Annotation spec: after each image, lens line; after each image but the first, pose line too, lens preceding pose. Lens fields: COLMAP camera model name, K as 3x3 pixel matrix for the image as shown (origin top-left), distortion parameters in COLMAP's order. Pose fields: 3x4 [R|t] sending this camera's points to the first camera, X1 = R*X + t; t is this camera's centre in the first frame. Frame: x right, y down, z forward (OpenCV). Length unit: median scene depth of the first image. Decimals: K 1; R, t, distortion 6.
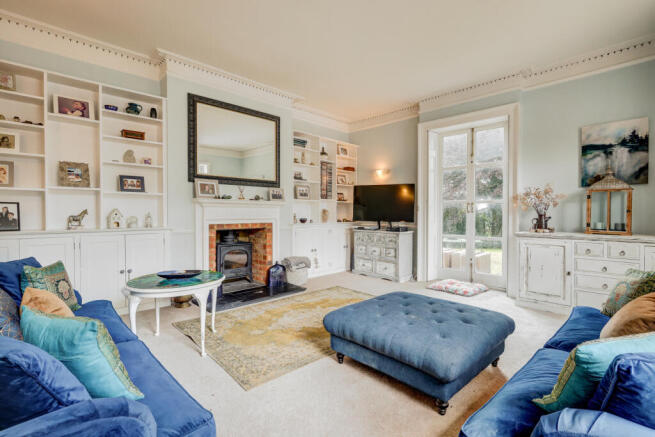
lens RADIAL K [[305.9, 0, 328.7], [0, 305.9, 215.6], [0, 0, 1]] dist [-0.003323, 0.000262]
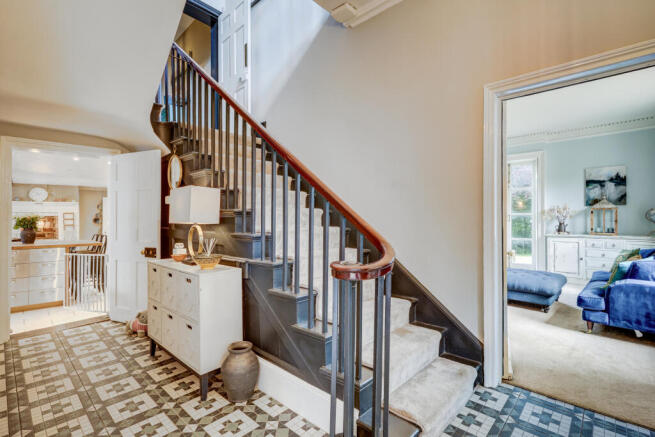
lens RADIAL K [[305.9, 0, 326.6], [0, 305.9, 220.7], [0, 0, 1]] dist [-0.003323, 0.000262]
pose [[0.998308, 0.000120, 0.058150, -0.664073], [0.000696, 0.999901, -0.014019, 0.005696], [-0.058146, 0.014036, 0.998209, -0.552817]]
